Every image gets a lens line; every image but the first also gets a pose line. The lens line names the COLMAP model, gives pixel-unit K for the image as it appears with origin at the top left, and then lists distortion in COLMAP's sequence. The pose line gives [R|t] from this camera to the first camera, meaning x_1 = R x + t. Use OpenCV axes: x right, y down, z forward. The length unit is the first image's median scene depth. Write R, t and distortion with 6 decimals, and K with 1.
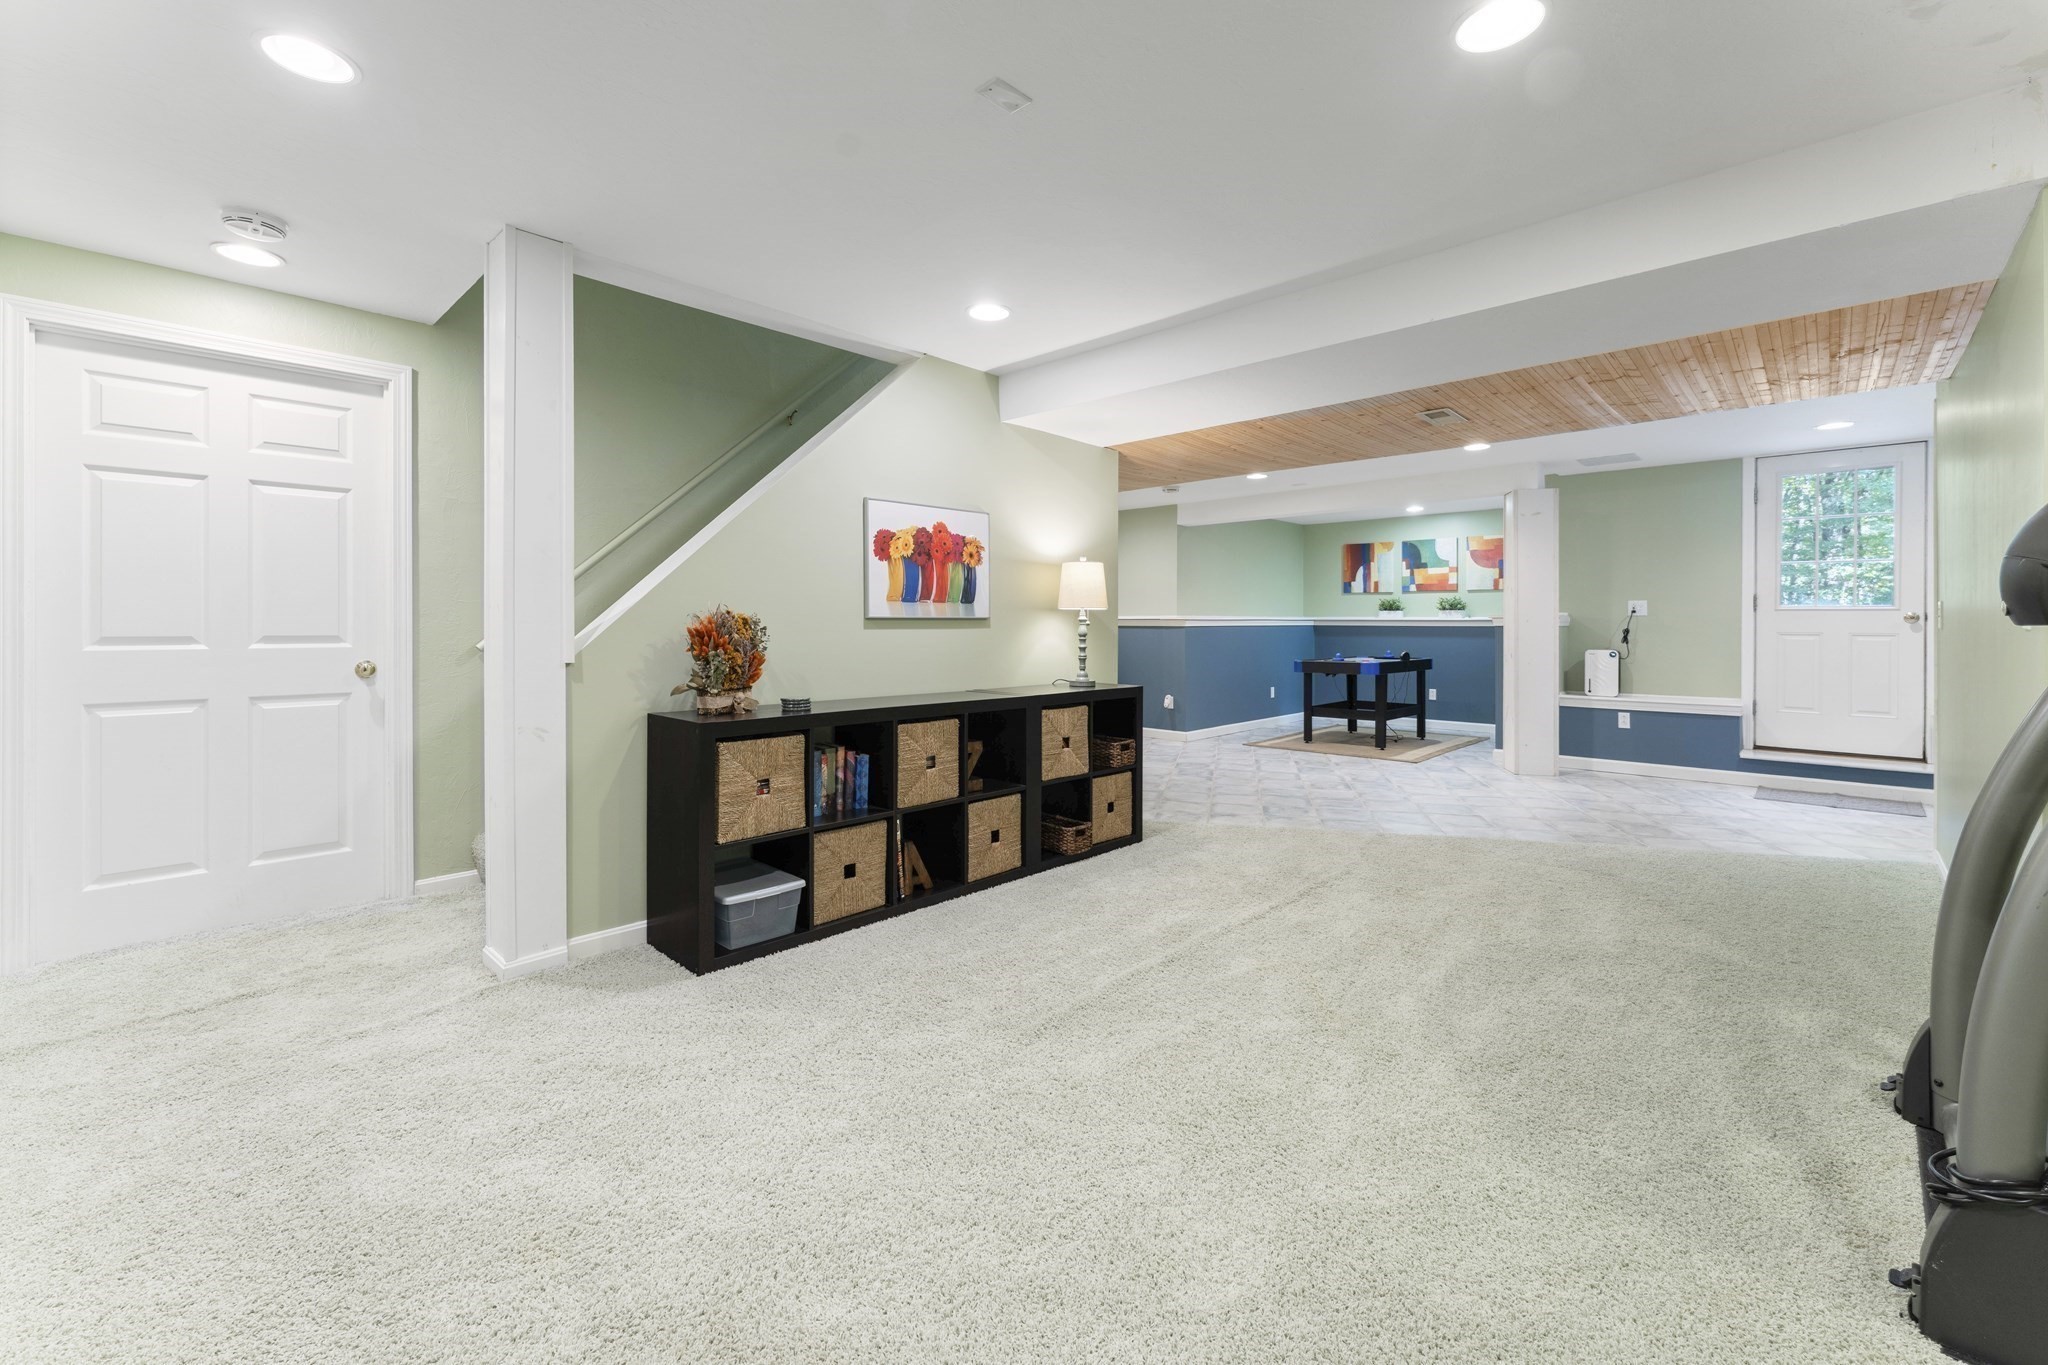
lens RADIAL K [[846.7, 0, 1030.9], [0, 846.7, 621.8], [0, 0, 1]] dist [-0.000657, -0.000642]
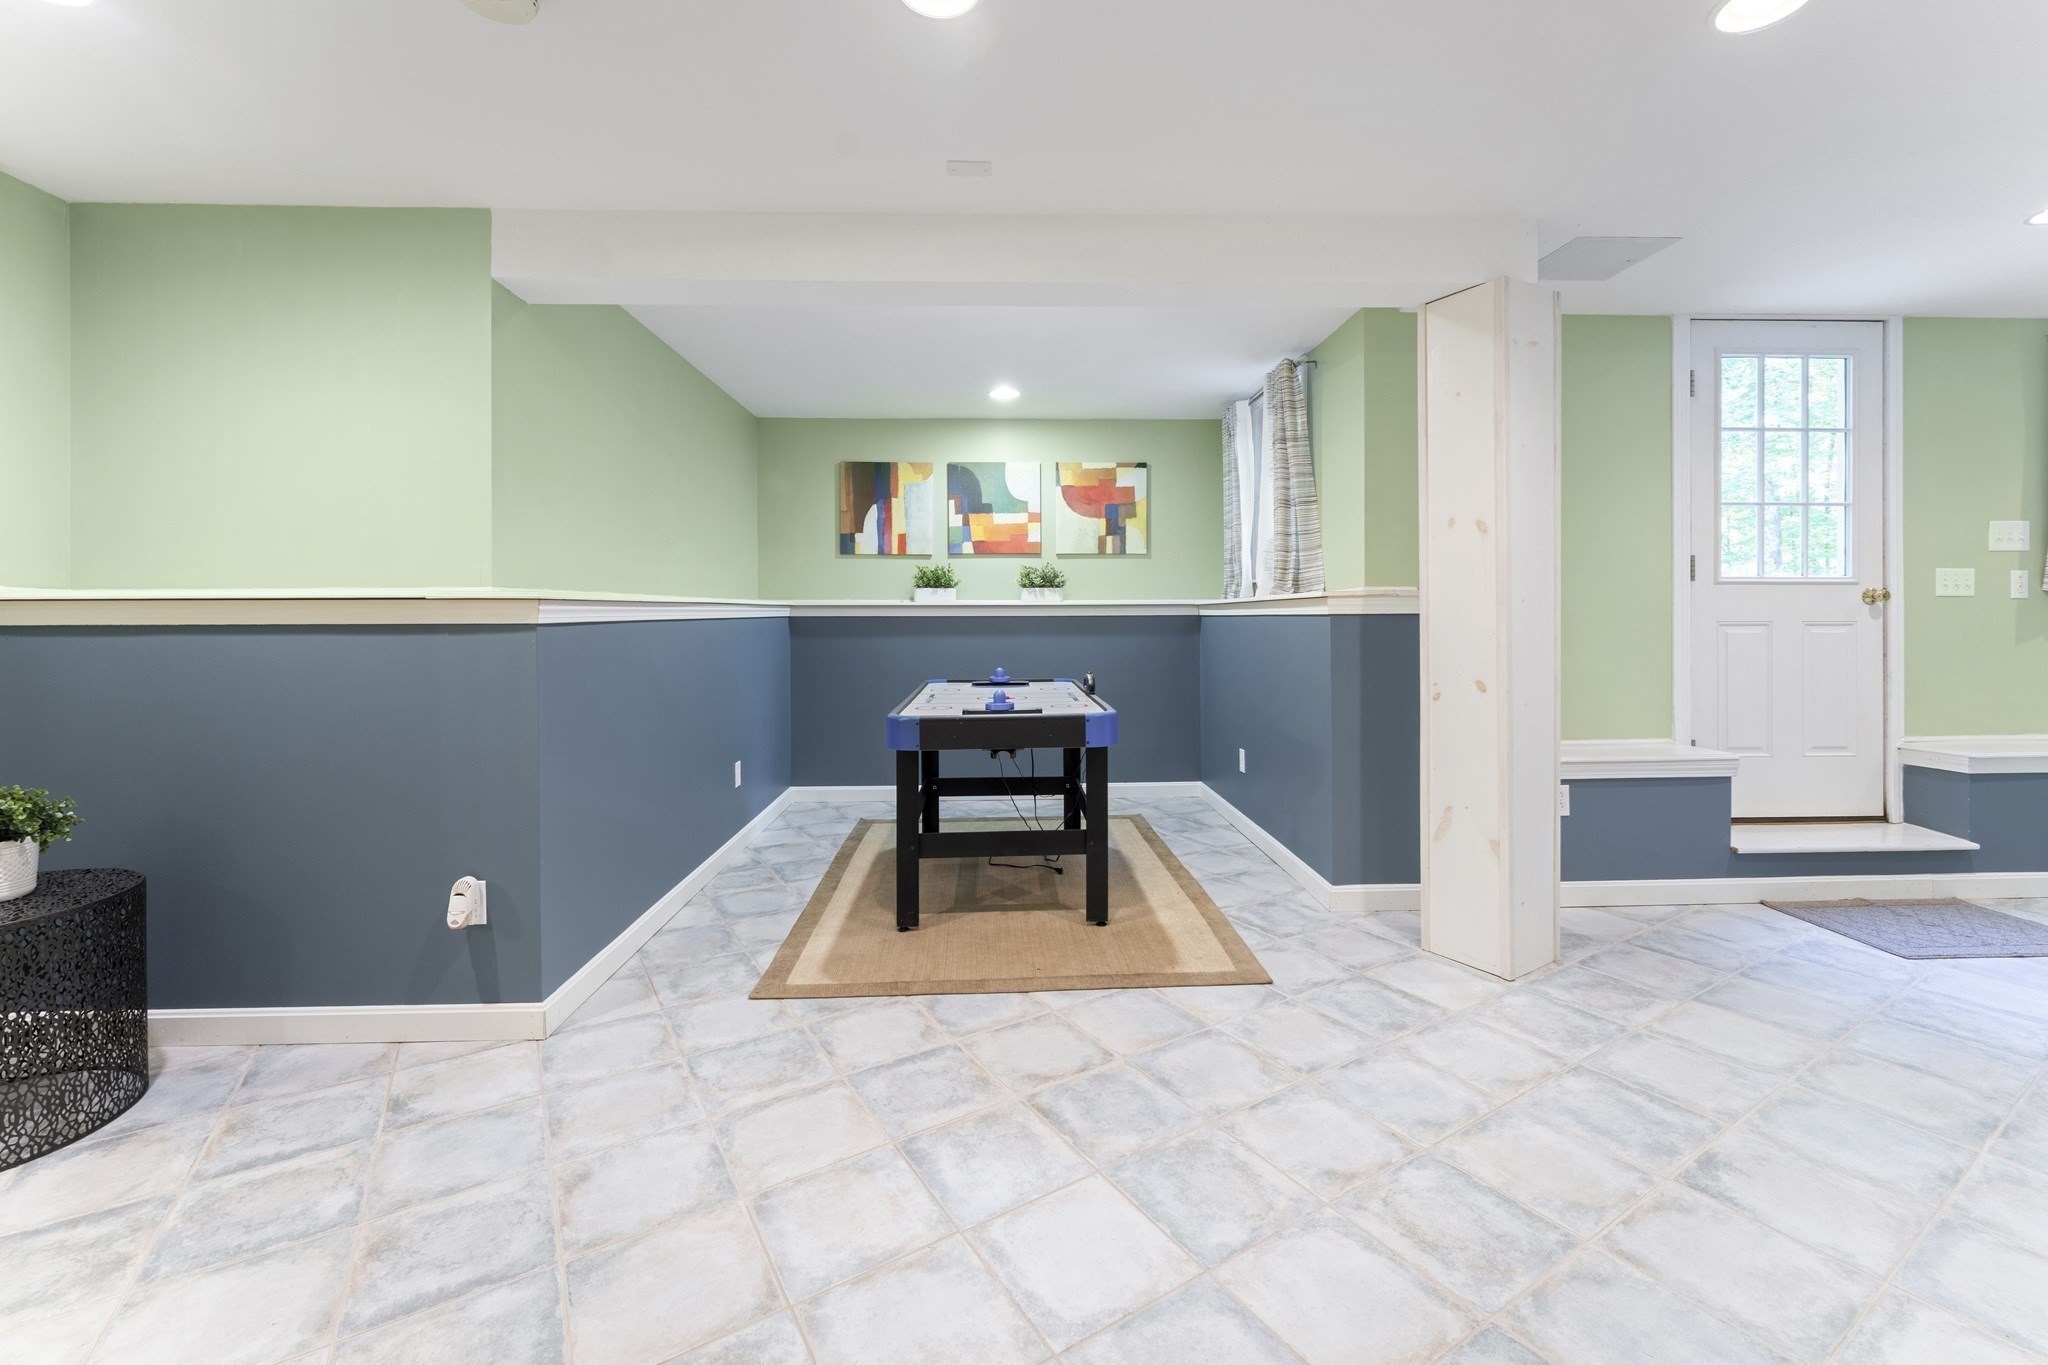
lens RADIAL K [[846.7, 0, 1030.9], [0, 846.7, 621.8], [0, 0, 1]] dist [-0.000657, -0.000642]
pose [[0.701062, -0.012527, 0.712990, 0.083338], [0.004732, 0.999905, 0.012915, 0.001744], [-0.713085, -0.005680, 0.701055, 0.584432]]
